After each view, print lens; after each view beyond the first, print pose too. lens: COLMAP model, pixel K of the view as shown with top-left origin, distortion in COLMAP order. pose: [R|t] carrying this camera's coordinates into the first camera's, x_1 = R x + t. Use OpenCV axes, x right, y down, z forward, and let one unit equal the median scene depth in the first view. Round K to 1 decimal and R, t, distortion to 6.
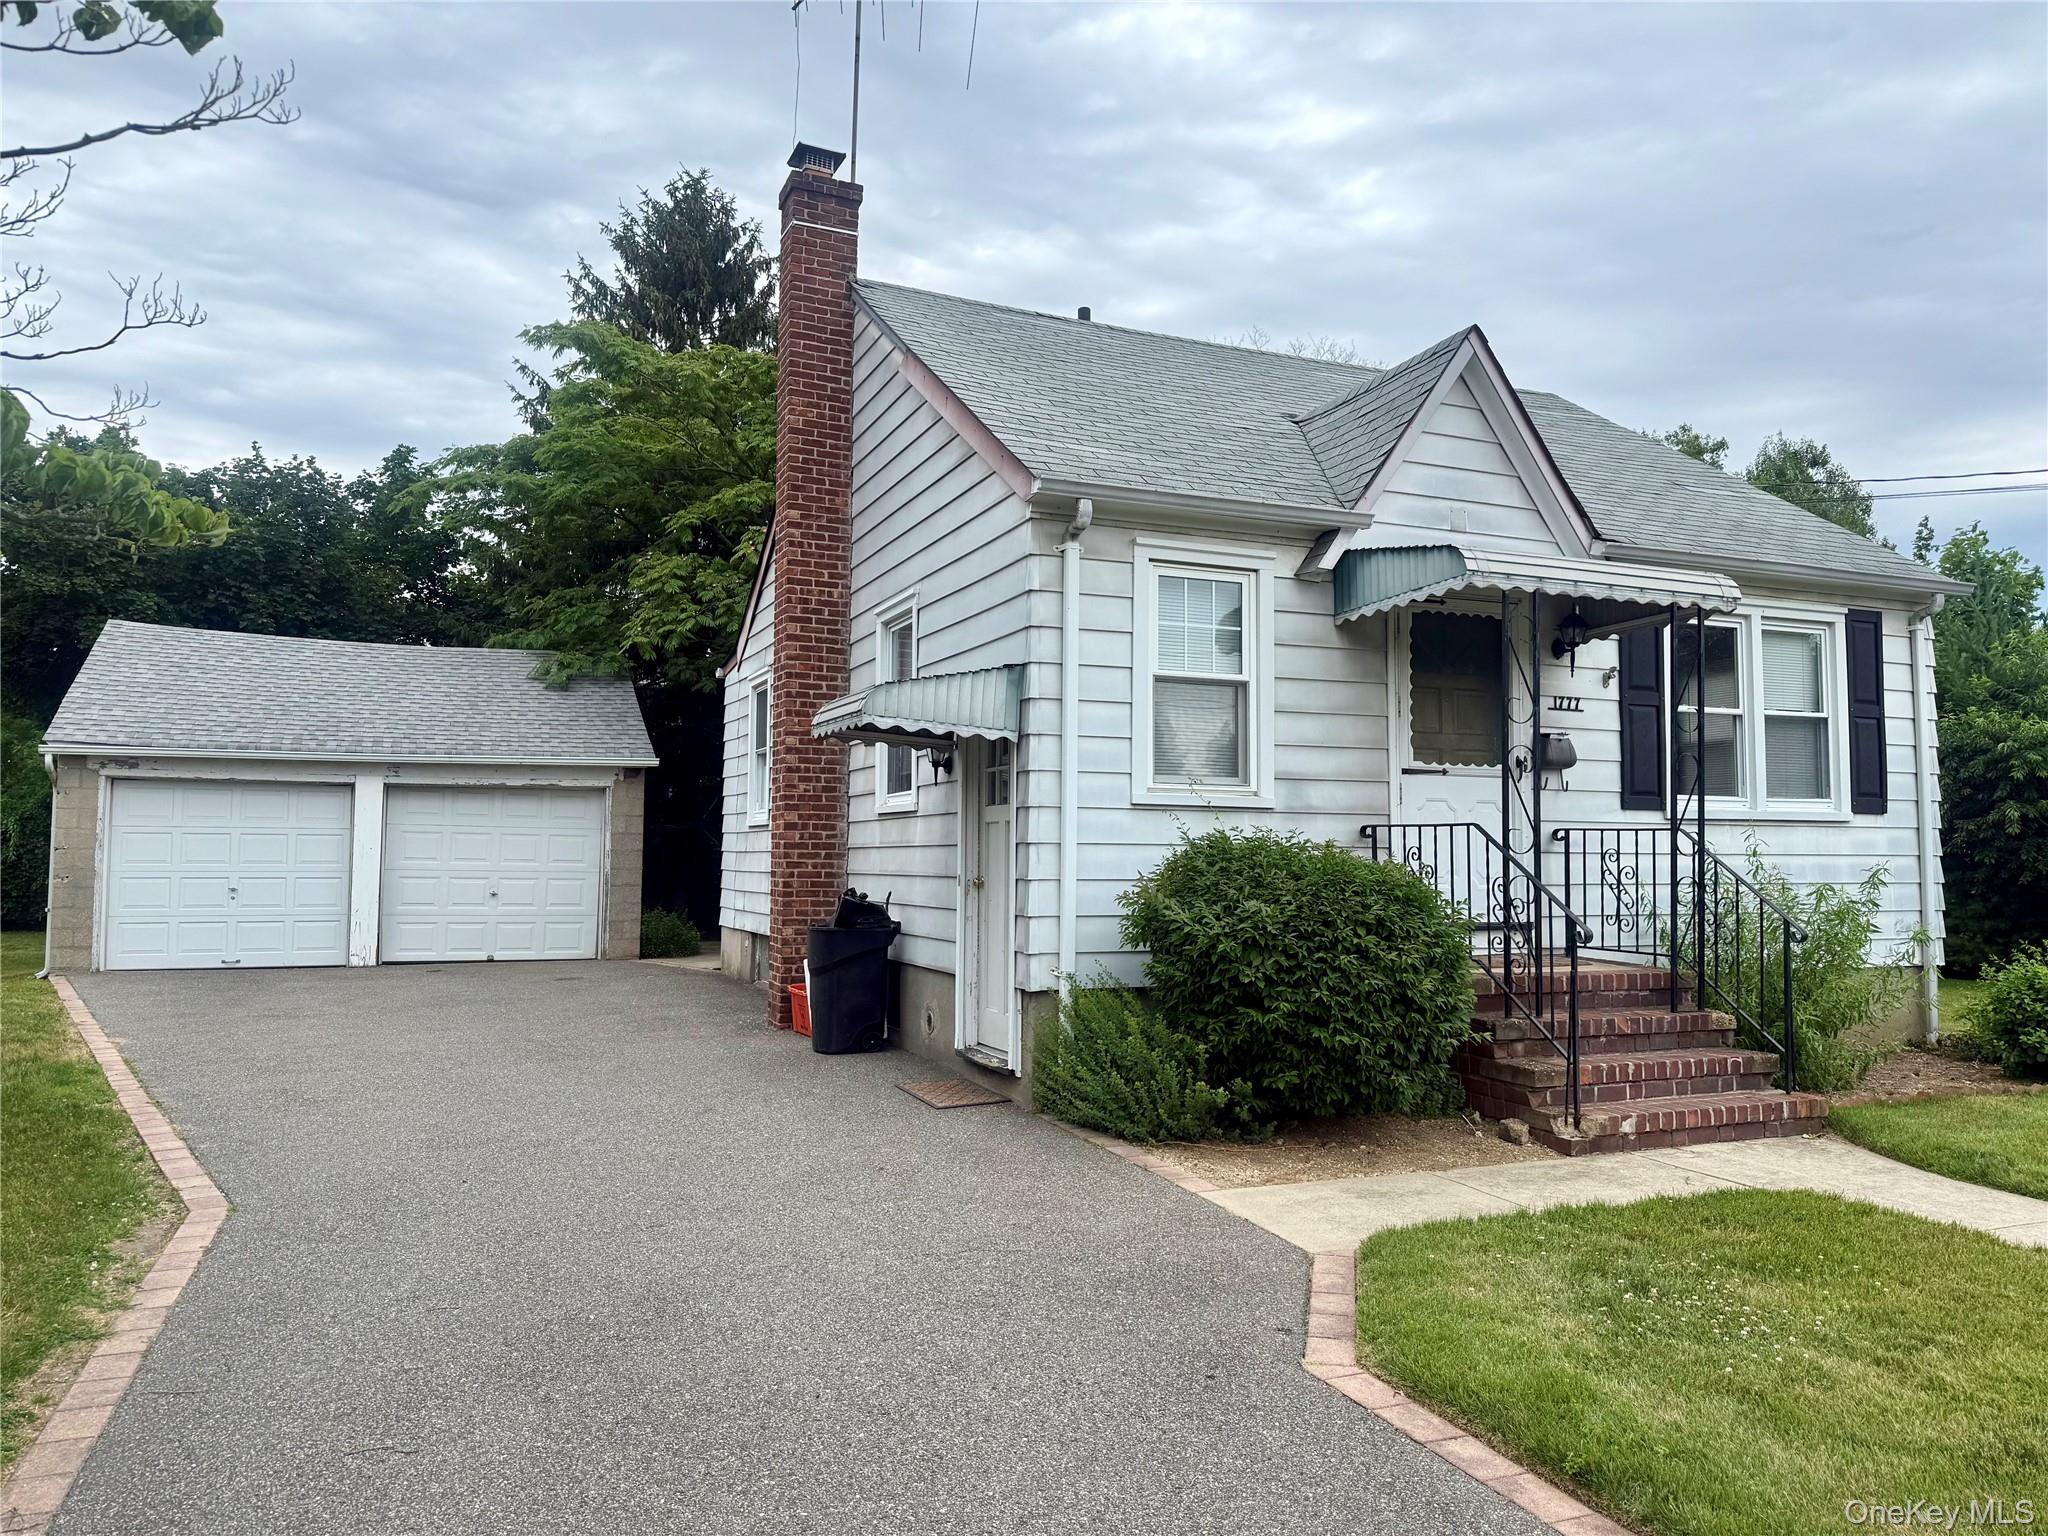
lens RADIAL K [[1464.0, 0, 1010.3], [0, 1464.0, 775.9], [0, 0, 1]] dist [0.158262, -0.233410]
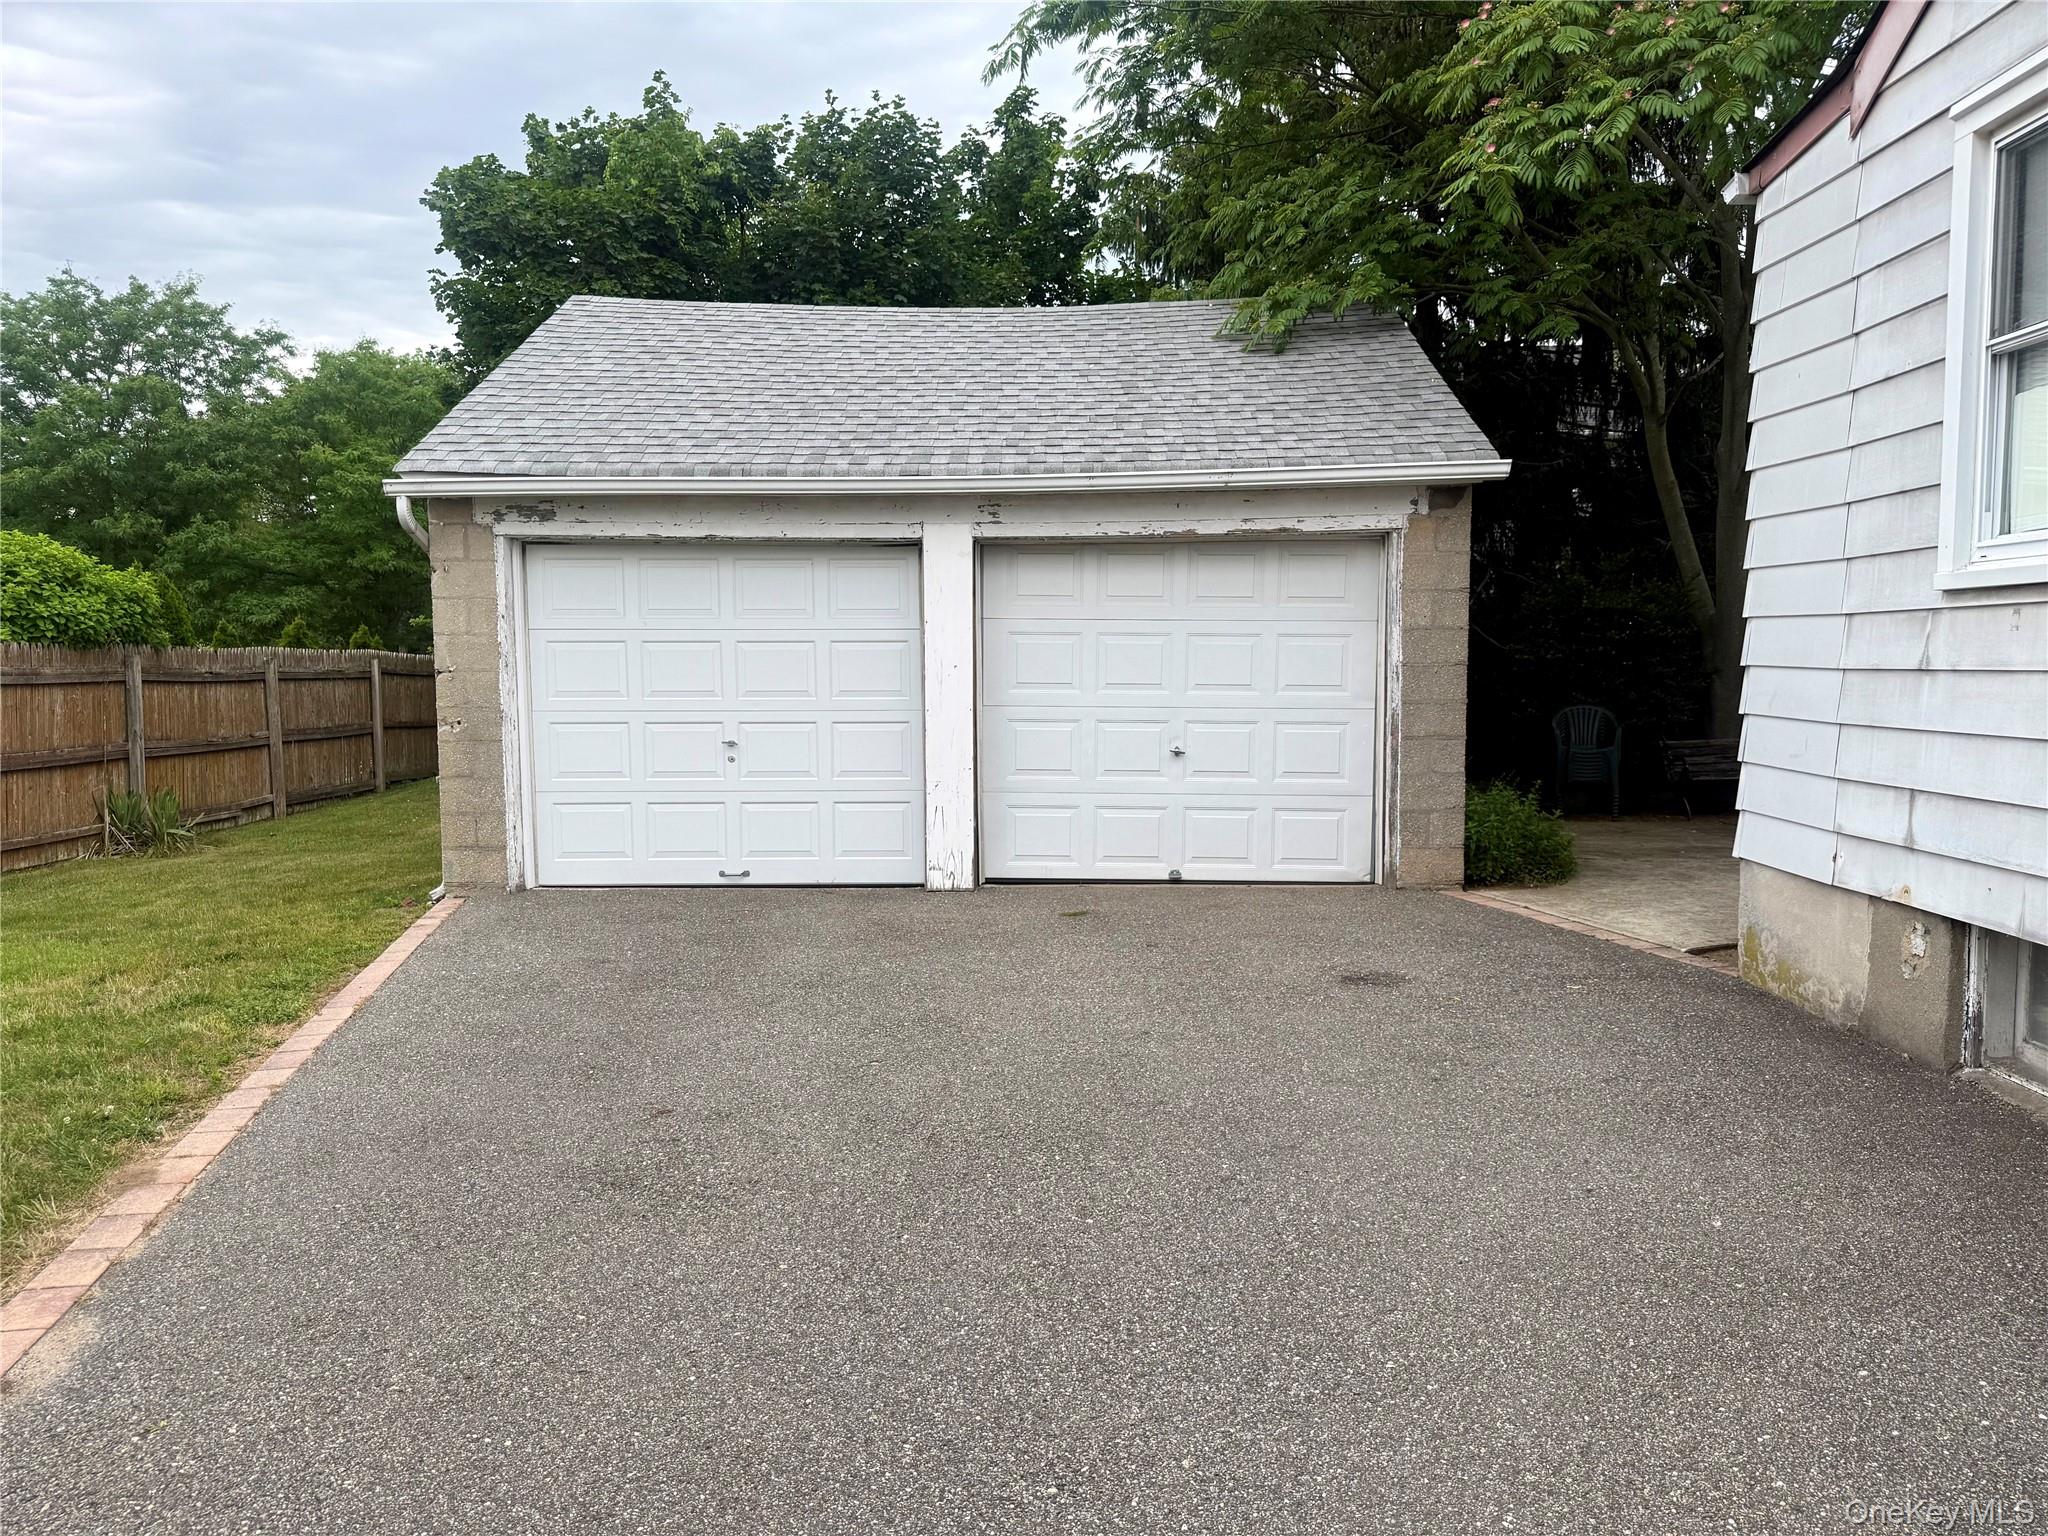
lens RADIAL K [[1387.4, 0, 1024.0], [0, 1387.4, 768.0], [0, 0, 1]] dist [0.046167, -0.091562]
pose [[0.917555, 0.018685, -0.397170, -0.321795], [0.033271, 0.991784, 0.123523, 0.038027], [0.396215, -0.126553, 0.909394, 0.852496]]
